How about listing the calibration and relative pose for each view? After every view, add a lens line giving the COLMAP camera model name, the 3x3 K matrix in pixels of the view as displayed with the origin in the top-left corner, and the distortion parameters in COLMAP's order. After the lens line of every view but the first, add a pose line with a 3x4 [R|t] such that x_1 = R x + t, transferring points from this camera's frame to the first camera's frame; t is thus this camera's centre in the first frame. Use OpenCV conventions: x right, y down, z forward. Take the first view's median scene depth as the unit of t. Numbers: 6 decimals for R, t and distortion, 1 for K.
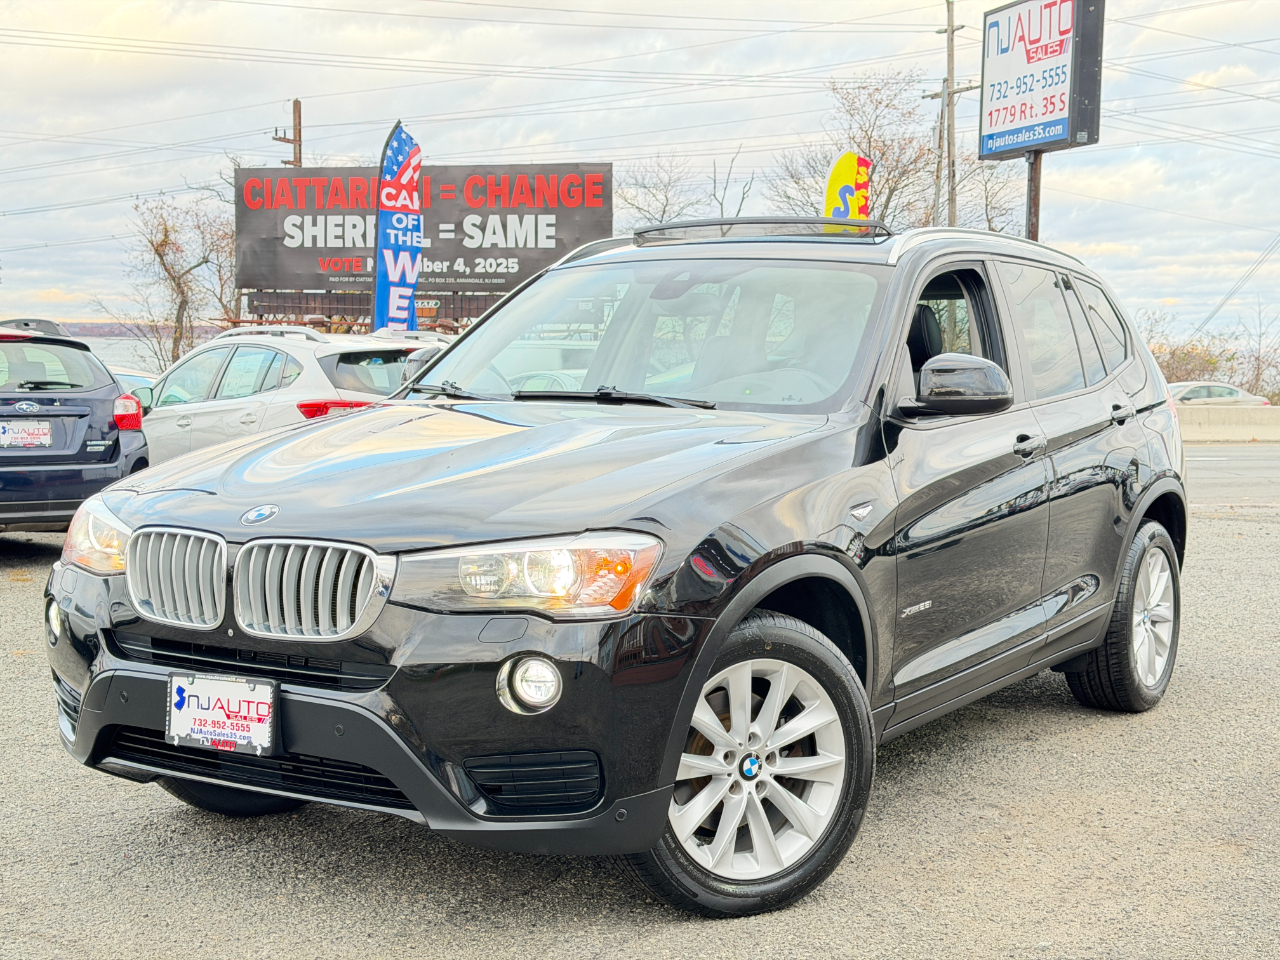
lens RADIAL K [[1819.8, 0, 614.5], [0, 1819.8, 484.0], [0, 0, 1]] dist [0.207637, -0.014286]
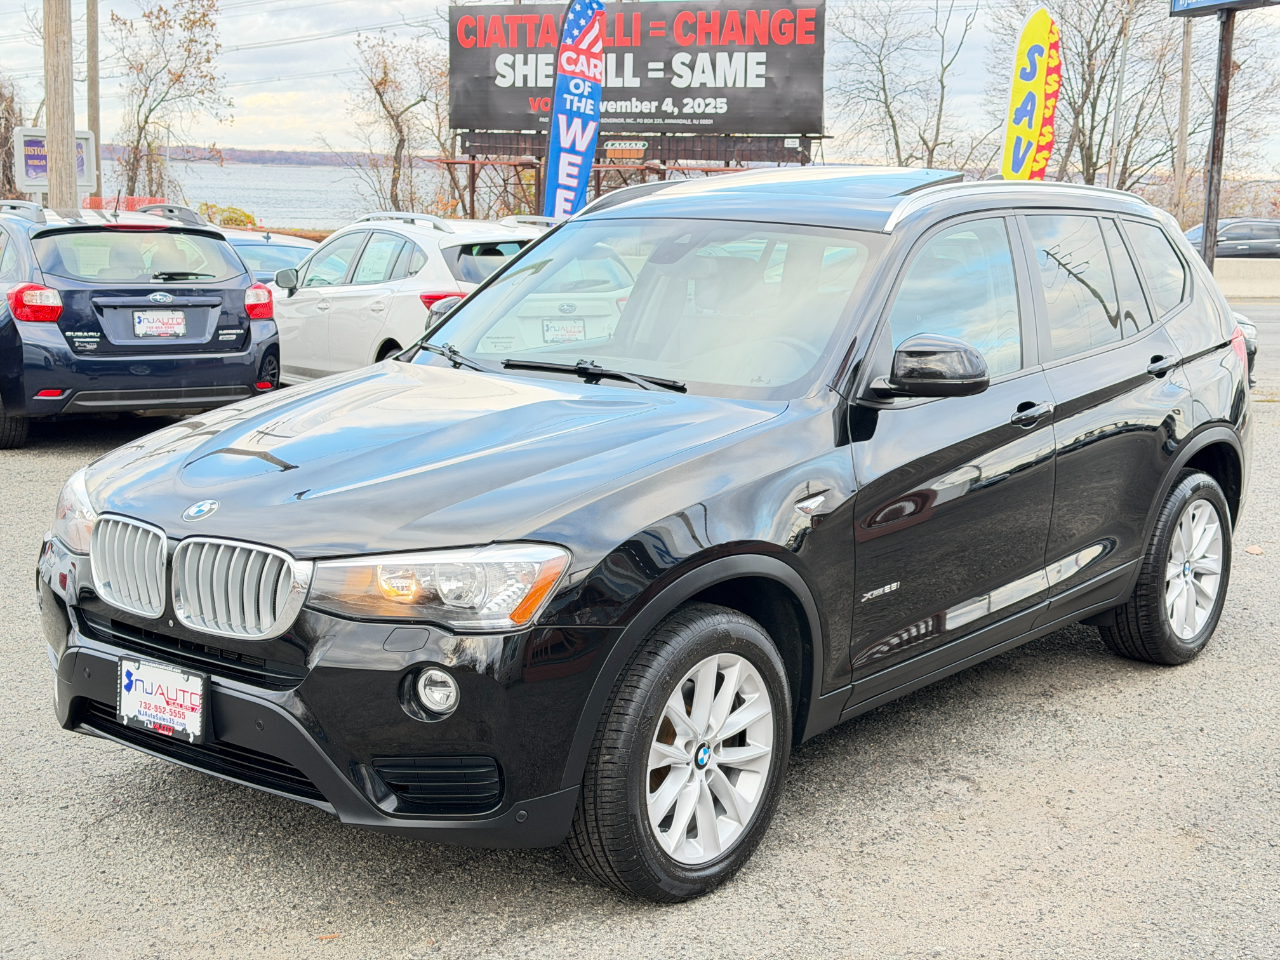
lens RADIAL K [[1827.4, 0, 640.0], [0, 1827.4, 480.0], [0, 0, 1]] dist [0.169070, -0.123117]
pose [[0.993673, 0.021706, -0.110194, 0.100227], [-0.011743, 0.995848, 0.090270, -0.057699], [0.111696, -0.088405, 0.989802, -0.004794]]
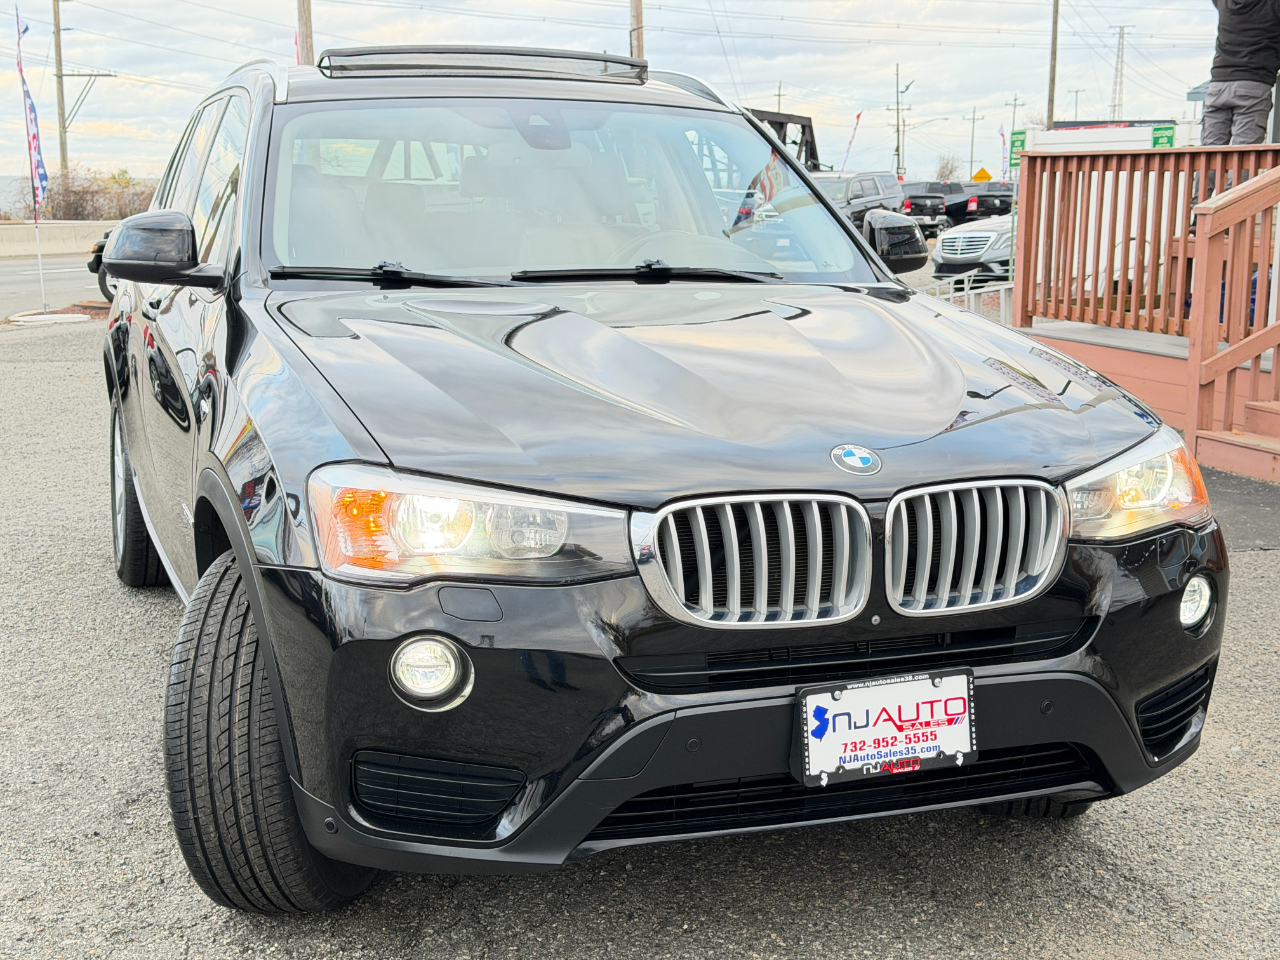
lens RADIAL K [[1849.4, 0, 640.0], [0, 1849.4, 480.0], [0, 0, 1]] dist [0.137740, 0.071153]
pose [[0.594918, -0.140914, 0.791338, -0.497733], [0.064928, 0.989720, 0.127428, -0.045357], [-0.801160, -0.024429, 0.597952, 0.365240]]
